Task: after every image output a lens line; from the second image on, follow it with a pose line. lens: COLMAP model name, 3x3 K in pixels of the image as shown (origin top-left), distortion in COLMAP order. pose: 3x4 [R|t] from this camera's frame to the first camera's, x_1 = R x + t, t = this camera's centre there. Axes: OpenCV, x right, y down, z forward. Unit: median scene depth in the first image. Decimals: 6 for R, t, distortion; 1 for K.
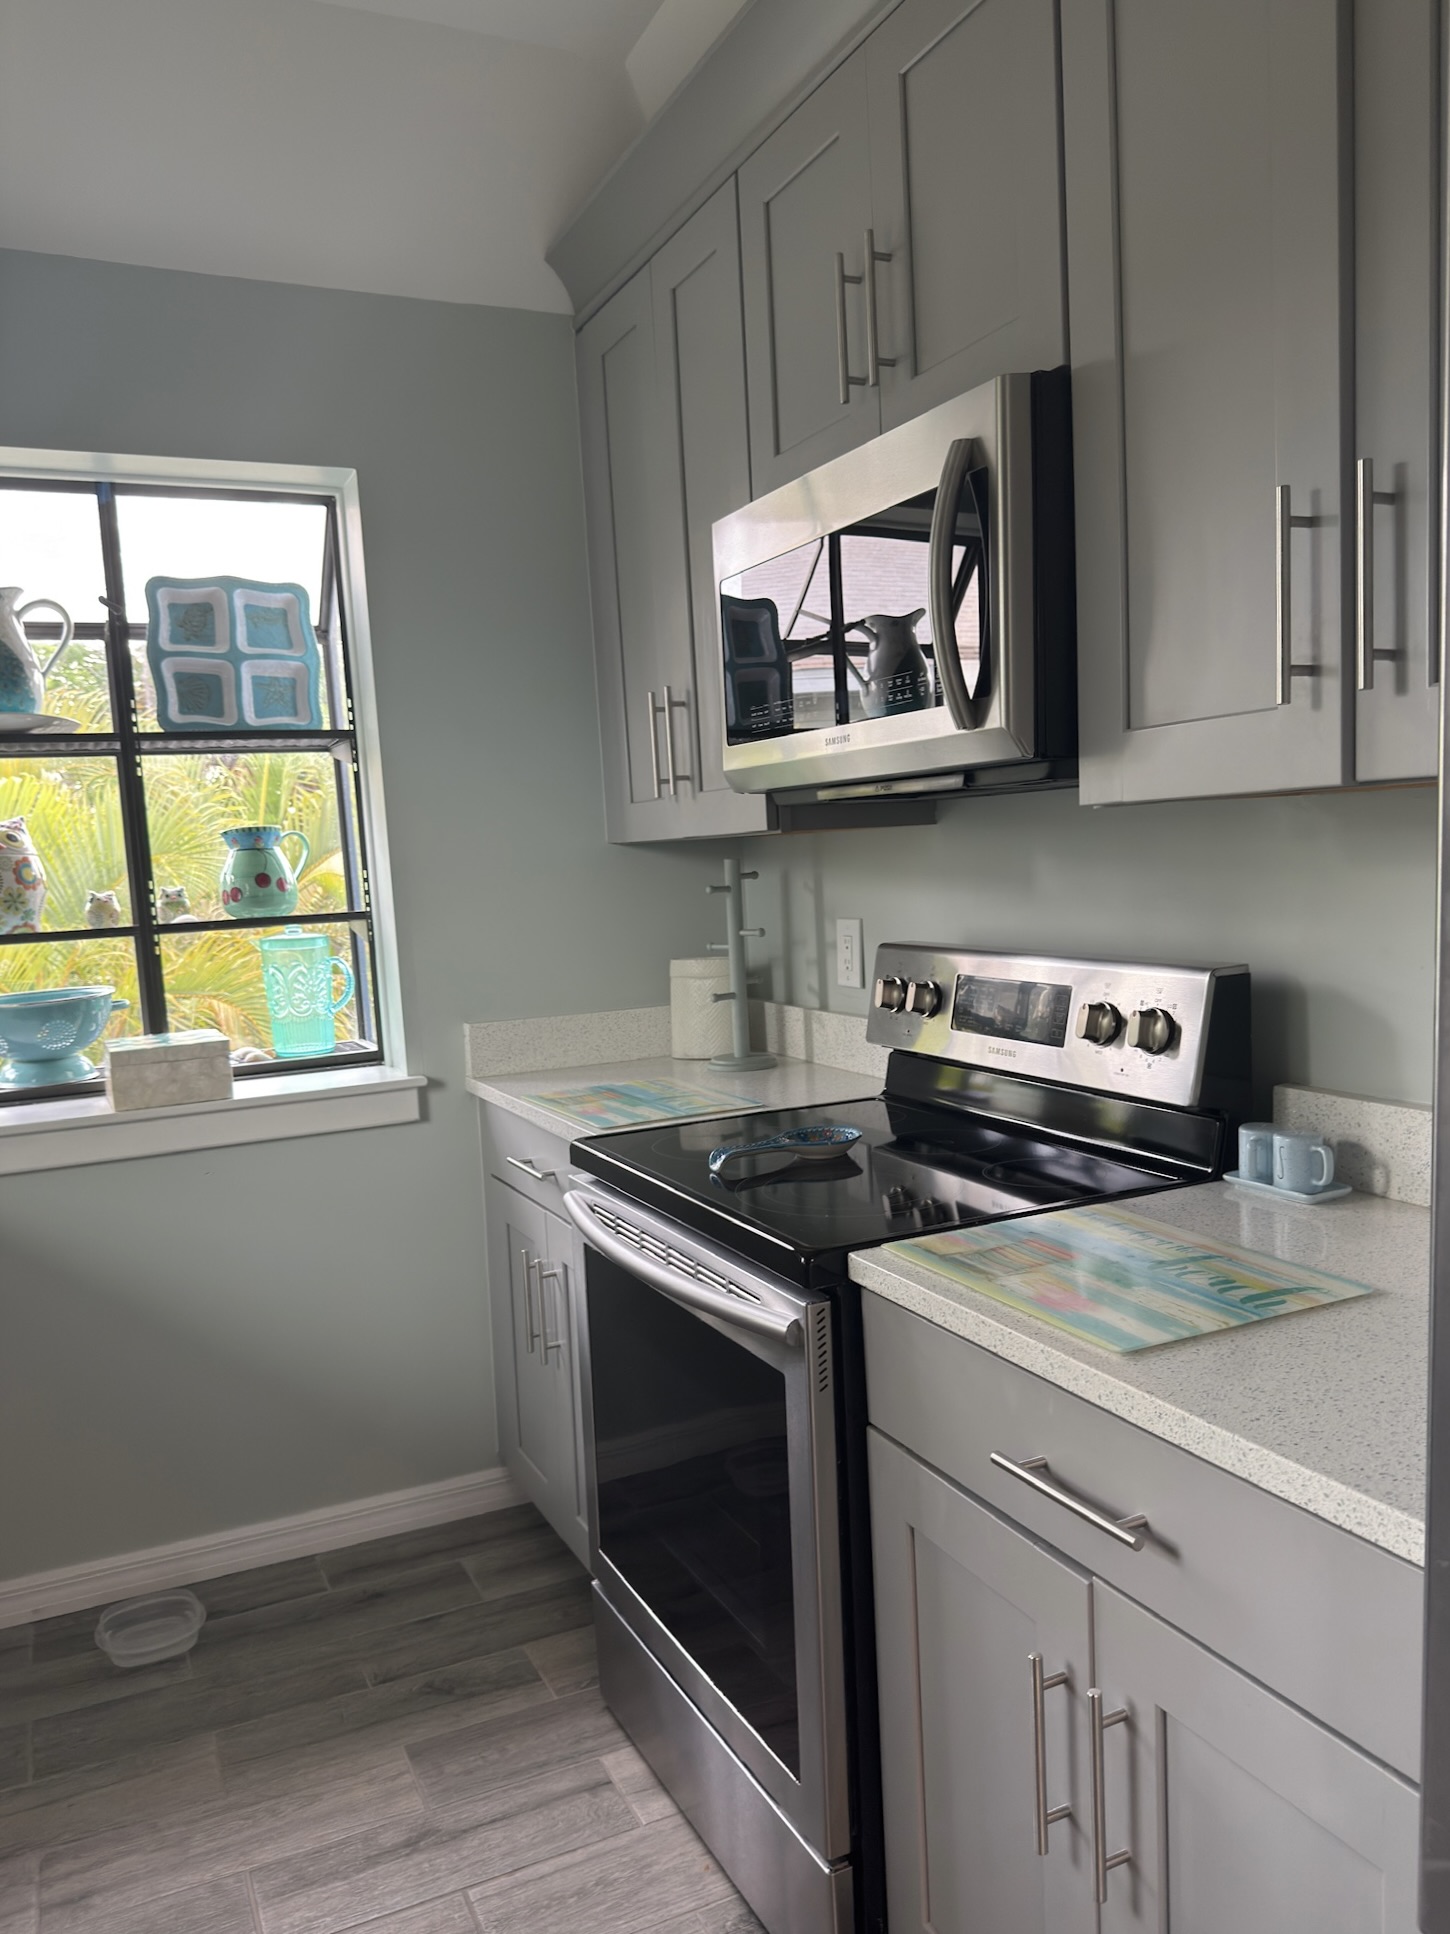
lens RADIAL K [[1503.0, 0, 761.8], [0, 1503.0, 1072.6], [0, 0, 1]] dist [0.151058, -0.303557]
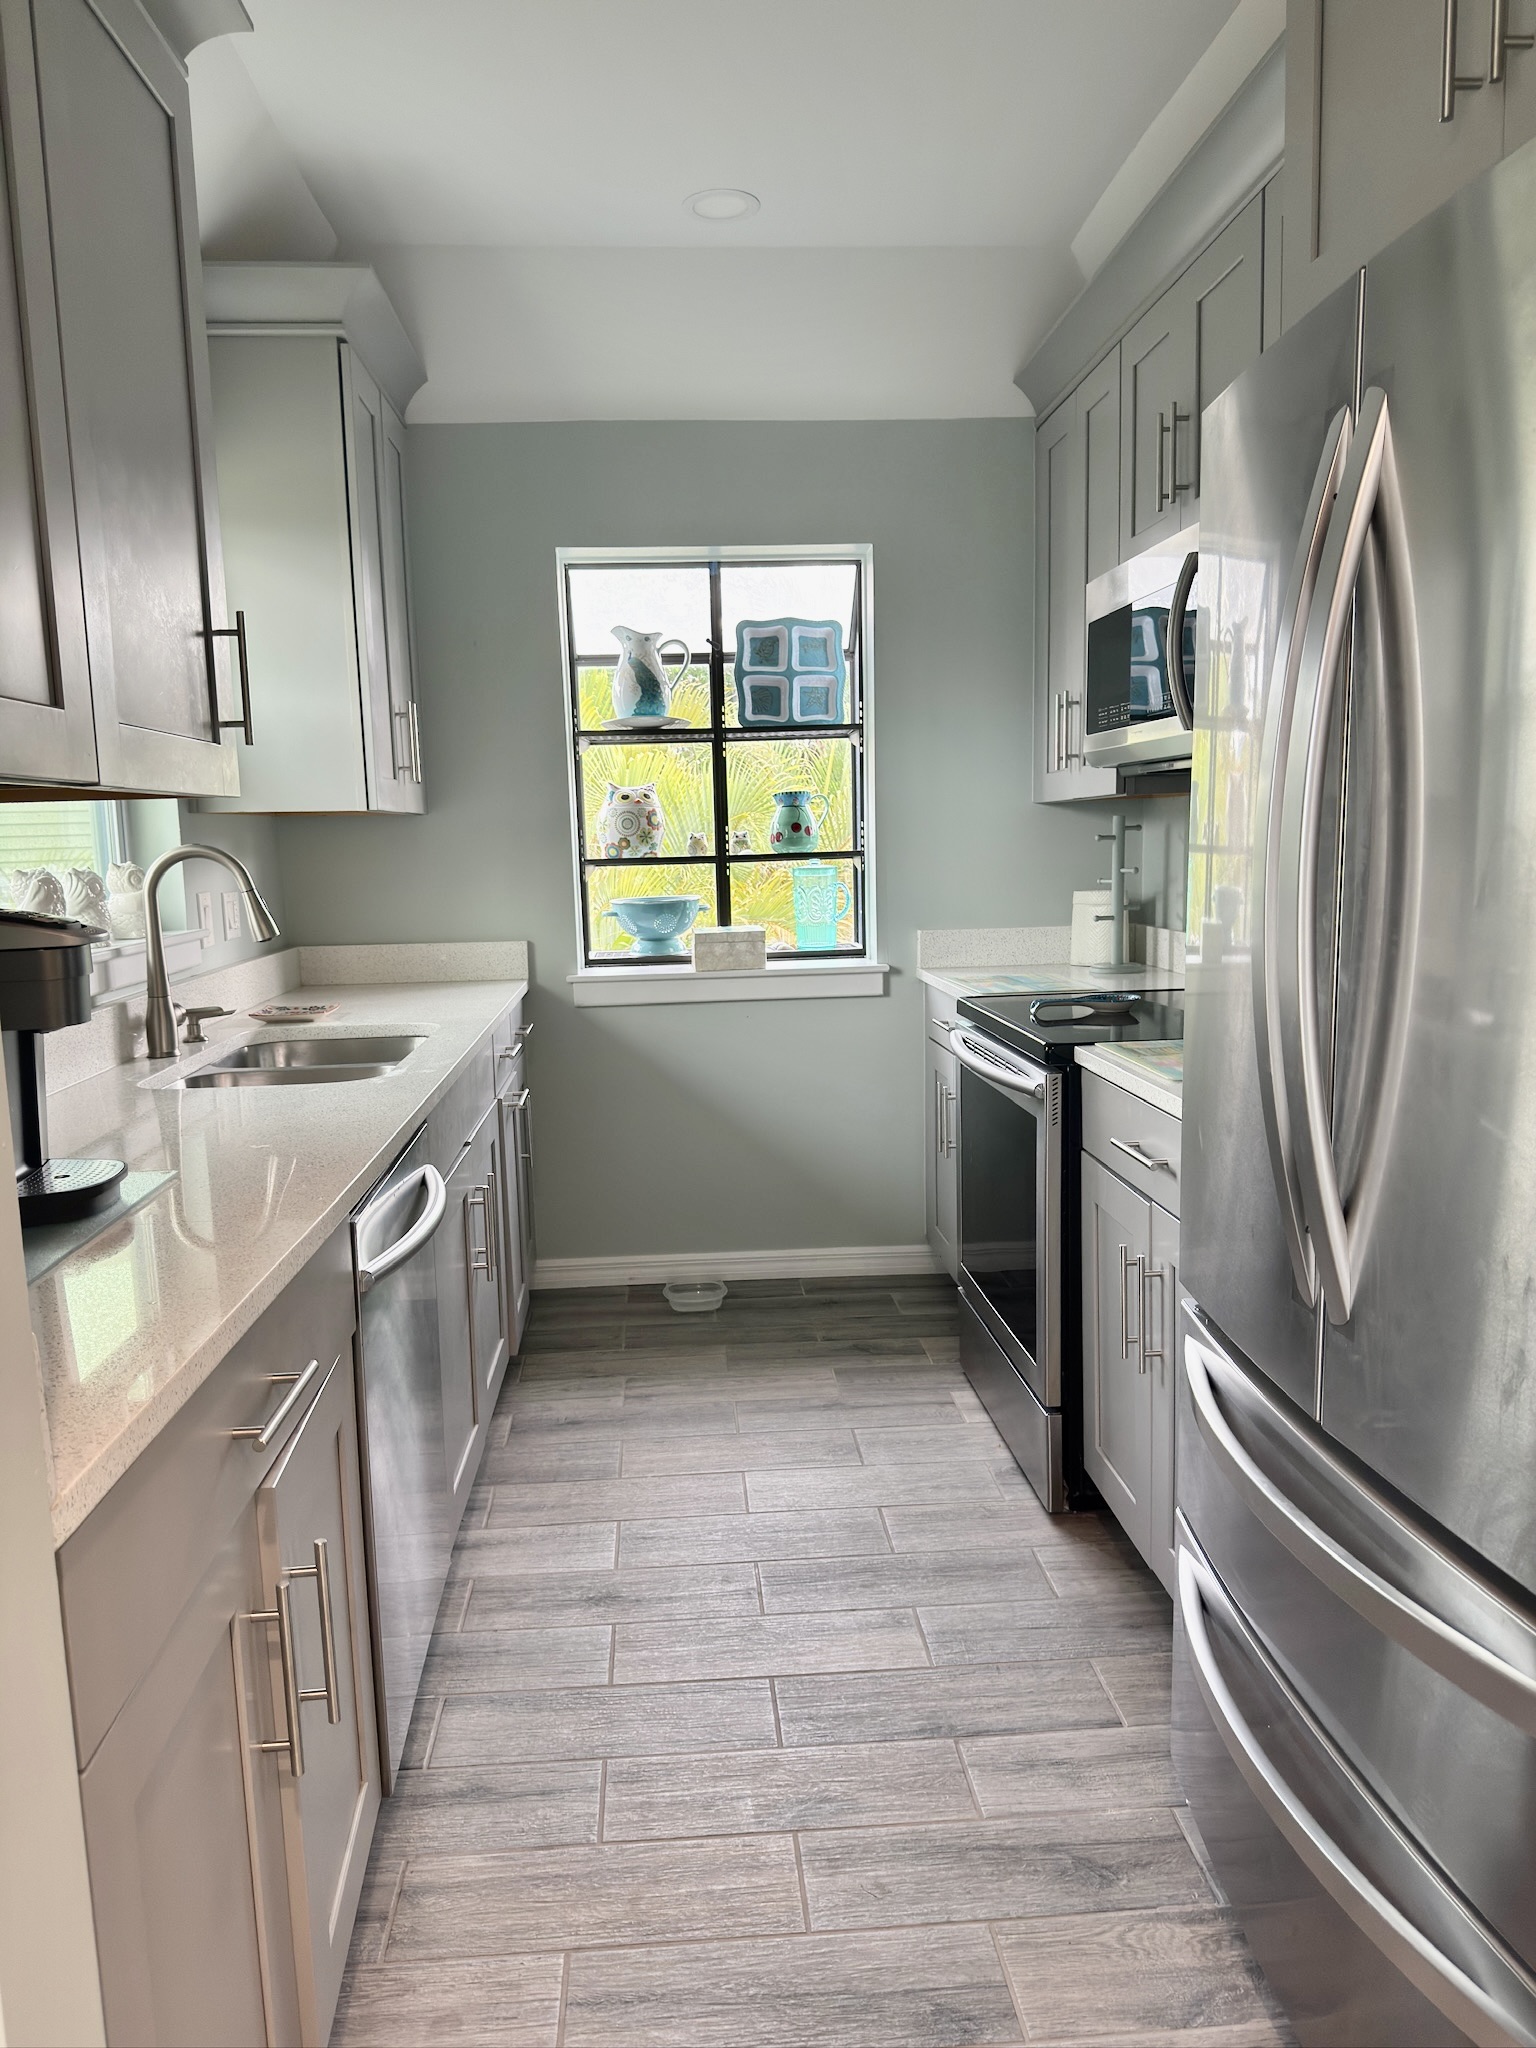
lens RADIAL K [[1591.6, 0, 807.0], [0, 1591.6, 1135.9], [0, 0, 1]] dist [0.151058, -0.303557]
pose [[0.939017, 0.083272, -0.333637, 0.233878], [-0.067272, 0.995974, 0.059247, 0.082121], [0.337227, -0.033189, 0.940838, -0.486234]]
